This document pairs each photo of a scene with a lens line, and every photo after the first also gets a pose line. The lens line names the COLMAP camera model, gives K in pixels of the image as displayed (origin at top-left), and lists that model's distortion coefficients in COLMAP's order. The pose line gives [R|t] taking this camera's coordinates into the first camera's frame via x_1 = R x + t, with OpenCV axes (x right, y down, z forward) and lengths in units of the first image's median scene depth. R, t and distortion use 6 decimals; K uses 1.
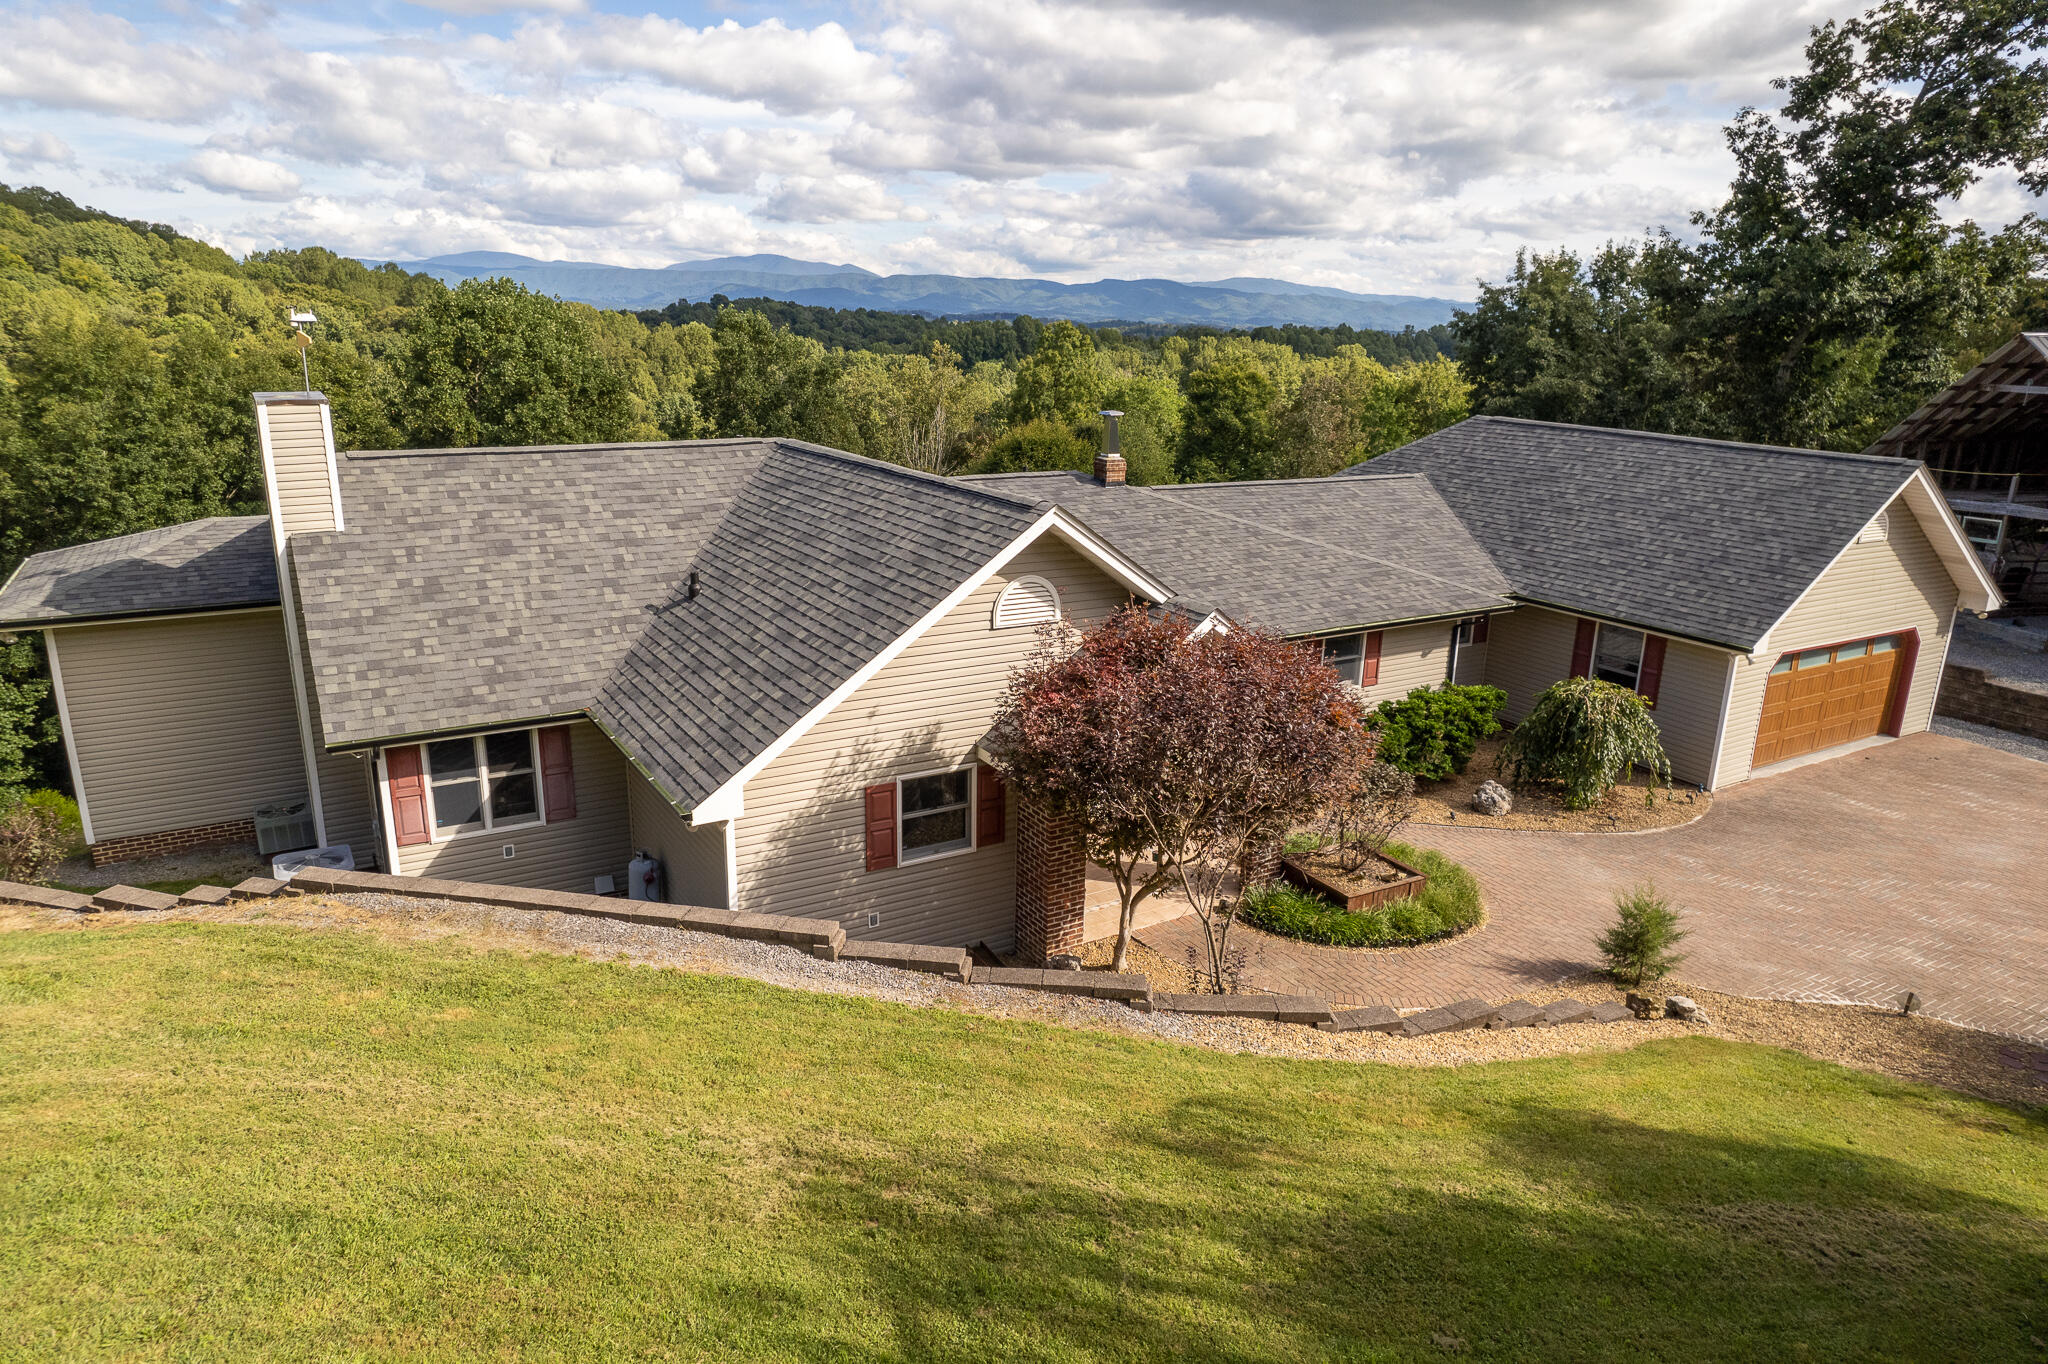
lens RADIAL K [[1320.0, 0, 1024.0], [0, 1320.0, 682.0], [0, 0, 1]] dist [-0.071482, 0.054718]
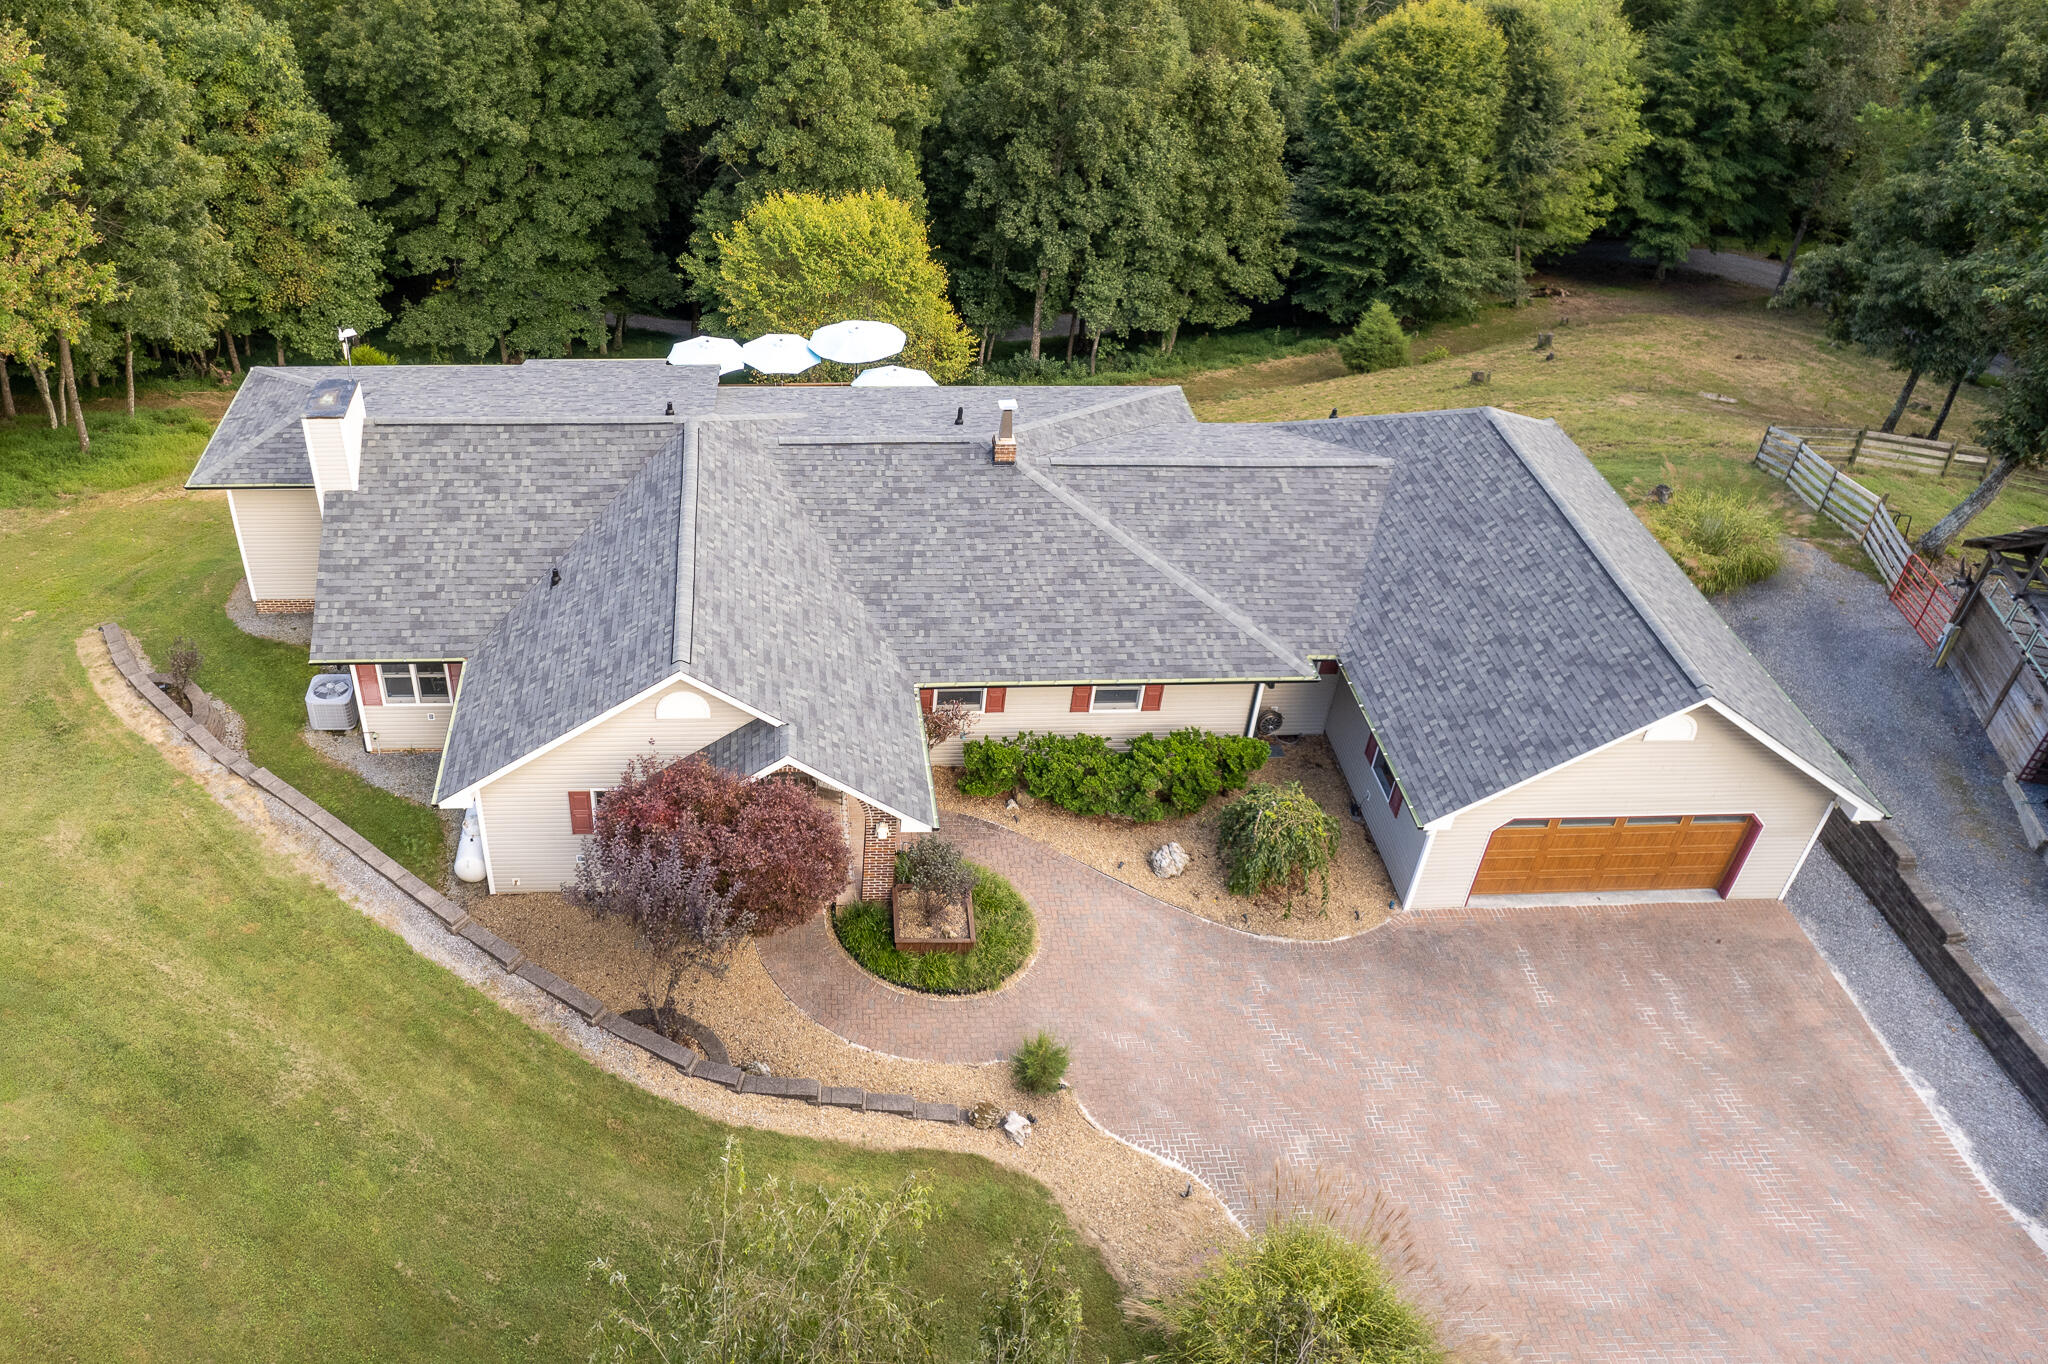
lens RADIAL K [[1543.5, 0, 840.6], [0, 1543.5, 579.7], [0, 0, 1]] dist [-0.066081, 0.061508]
pose [[0.884211, 0.274042, -0.378248, 0.668259], [-0.137541, 0.926656, 0.349844, -0.710080], [0.446378, -0.257311, 0.857052, -0.305047]]
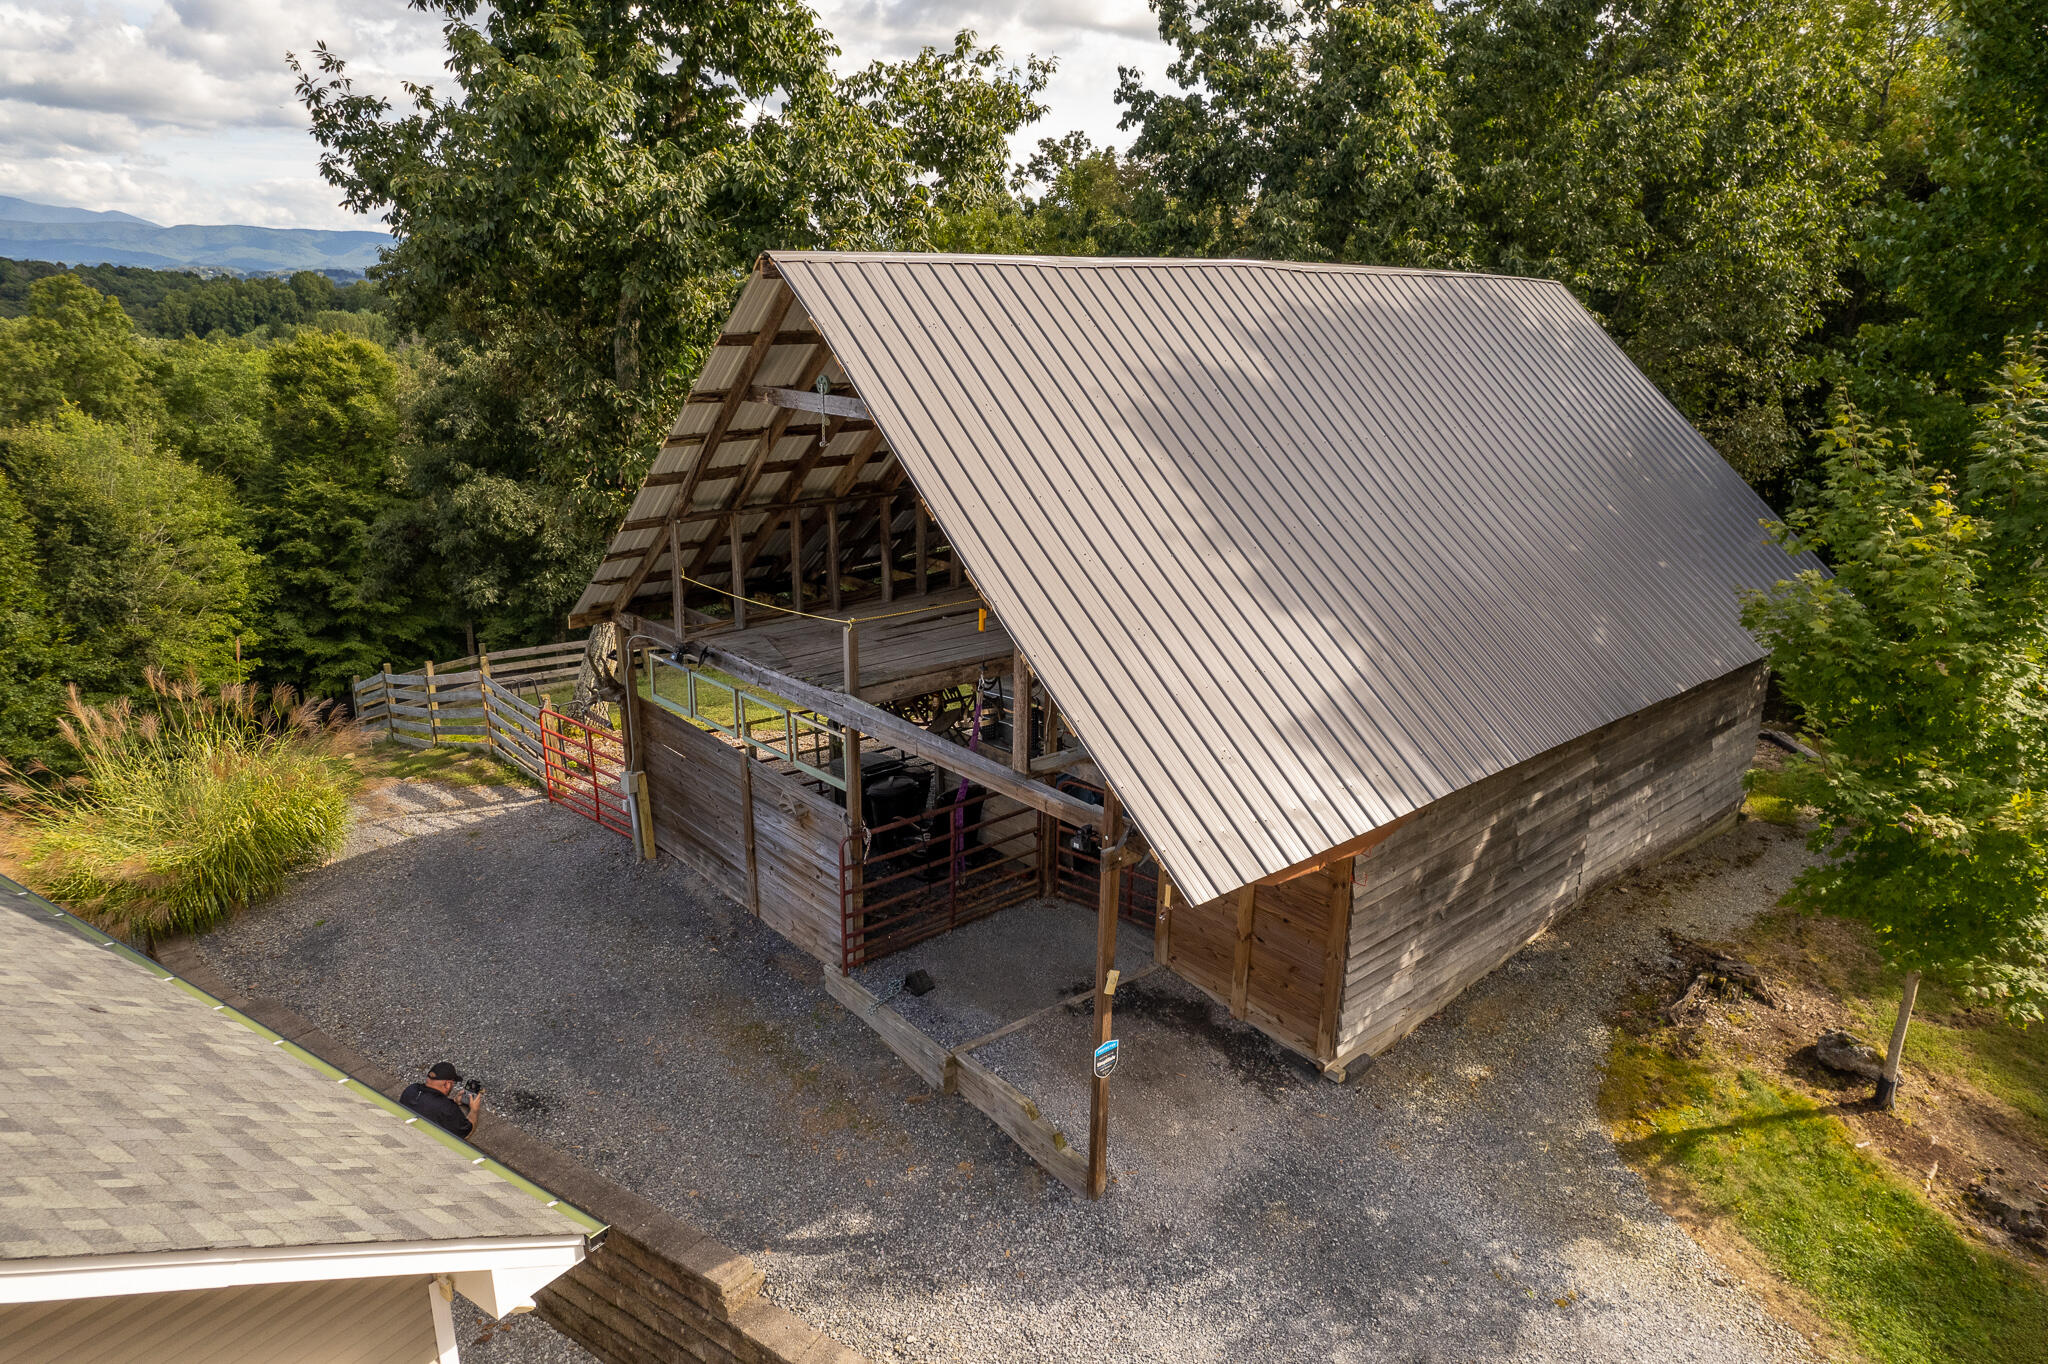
lens RADIAL K [[1292.5, 0, 1024.0], [0, 1292.5, 682.0], [0, 0, 1]] dist [0.004094, 0.001348]
pose [[0.894010, -0.137006, 0.426585, 1.069877], [0.123365, 0.990570, 0.059601, -0.266243], [-0.430728, -0.000658, 0.902482, 1.034196]]
